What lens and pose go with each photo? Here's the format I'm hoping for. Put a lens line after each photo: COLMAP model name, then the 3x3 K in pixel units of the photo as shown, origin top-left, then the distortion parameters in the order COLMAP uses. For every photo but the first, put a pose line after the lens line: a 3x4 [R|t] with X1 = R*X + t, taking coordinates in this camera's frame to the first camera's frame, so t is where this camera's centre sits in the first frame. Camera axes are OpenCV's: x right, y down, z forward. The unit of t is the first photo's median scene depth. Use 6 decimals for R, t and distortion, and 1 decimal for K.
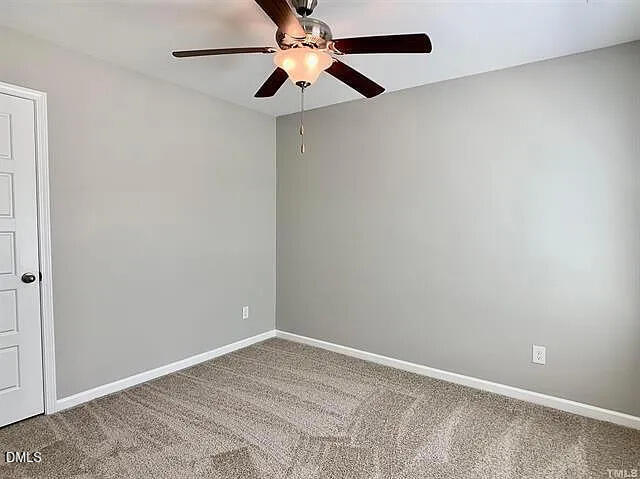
lens RADIAL K [[367.5, 0, 317.8], [0, 367.5, 236.9], [0, 0, 1]] dist [-0.017165, 0.000774]
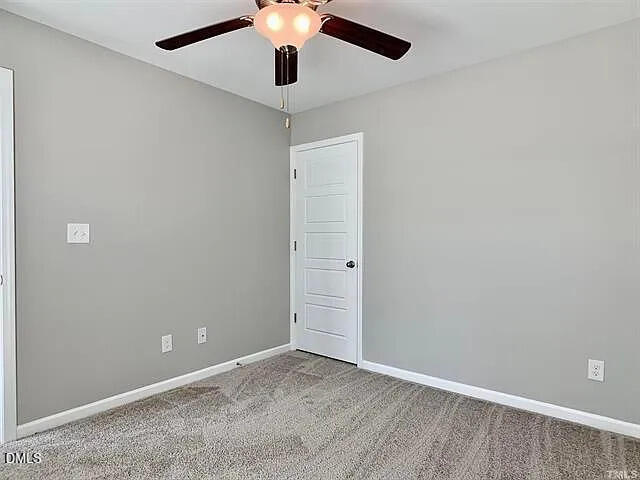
lens RADIAL K [[367.5, 0, 317.8], [0, 367.5, 237.4], [0, 0, 1]] dist [-0.017165, 0.000774]
pose [[-0.020226, -0.012595, -0.999716, 0.643140], [-0.047568, 0.998800, -0.011621, 0.027909], [0.998663, 0.047319, -0.020801, 0.865010]]
